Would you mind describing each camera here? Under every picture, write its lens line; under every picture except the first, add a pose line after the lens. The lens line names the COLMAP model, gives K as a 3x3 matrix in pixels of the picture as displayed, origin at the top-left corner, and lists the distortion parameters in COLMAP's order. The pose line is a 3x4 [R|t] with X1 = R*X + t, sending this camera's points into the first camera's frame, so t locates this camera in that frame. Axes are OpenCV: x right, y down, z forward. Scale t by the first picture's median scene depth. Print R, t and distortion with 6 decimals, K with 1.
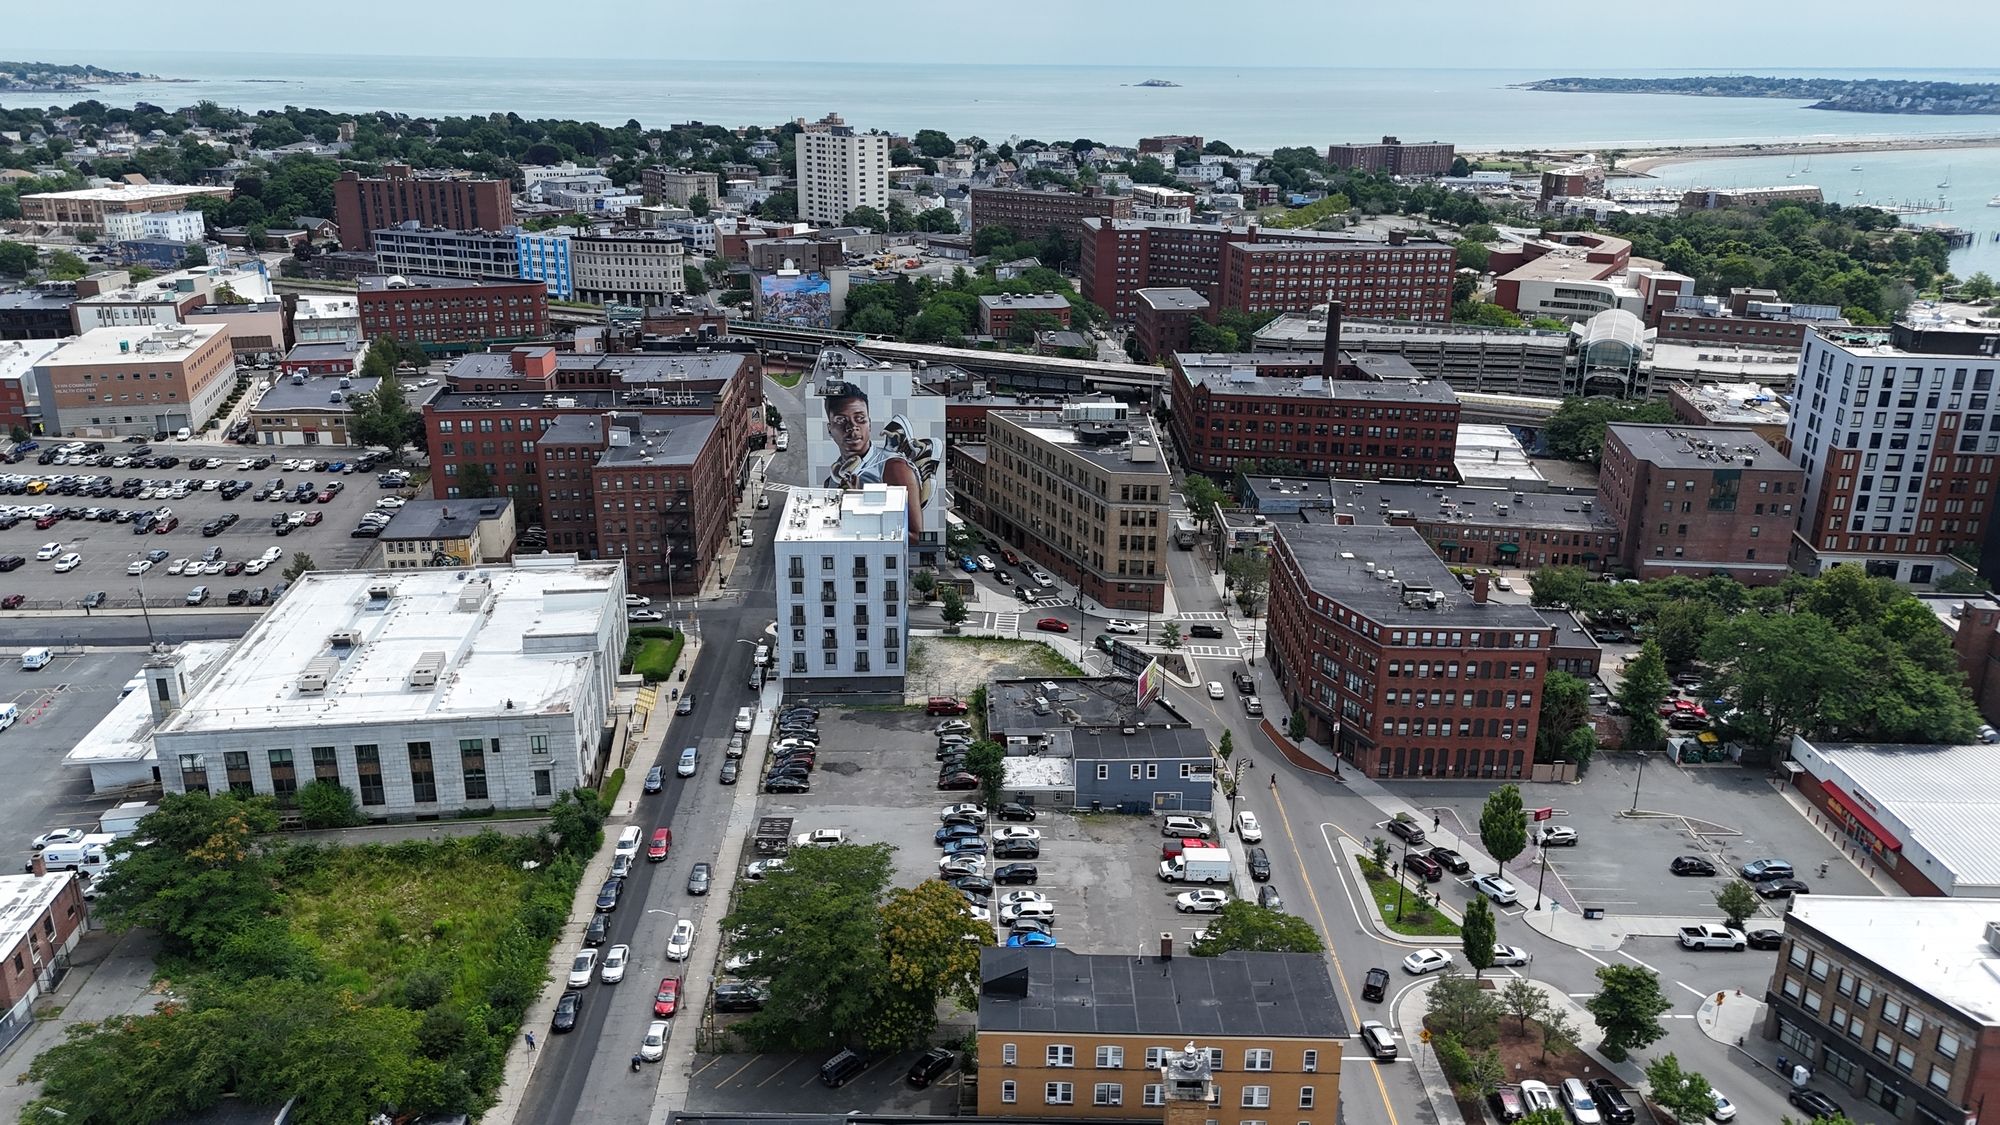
lens RADIAL K [[1575.7, 0, 1016.9], [0, 1575.7, 566.2], [0, 0, 1]] dist [0.069230, -0.072140]
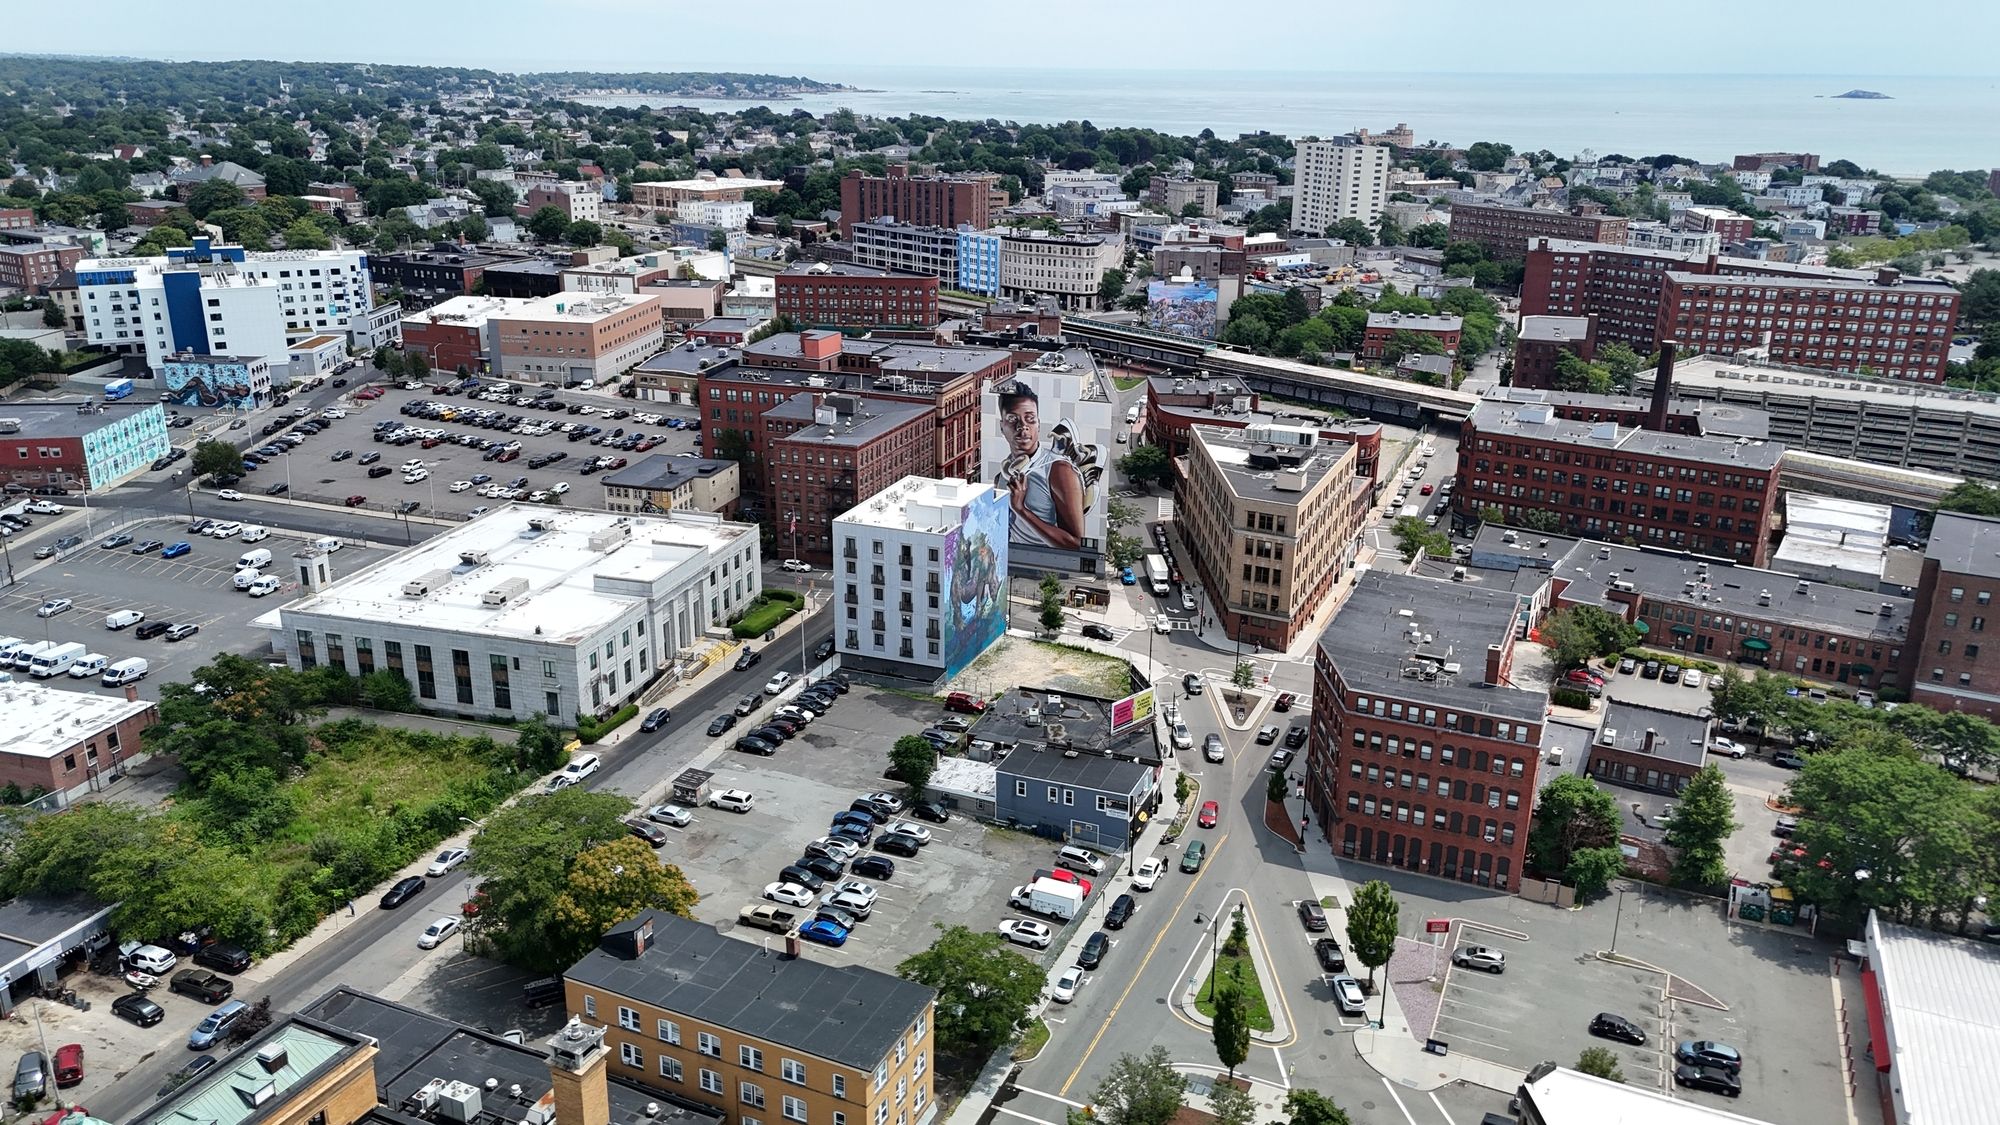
lens RADIAL K [[1575.7, 0, 997.6], [0, 1575.7, 566.6], [0, 0, 1]] dist [0.069230, -0.072140]
pose [[0.906230, 0.129535, -0.402453, 0.312641], [-0.132147, 0.990999, 0.021402, -0.018773], [0.401603, 0.033788, 0.915190, 0.069394]]
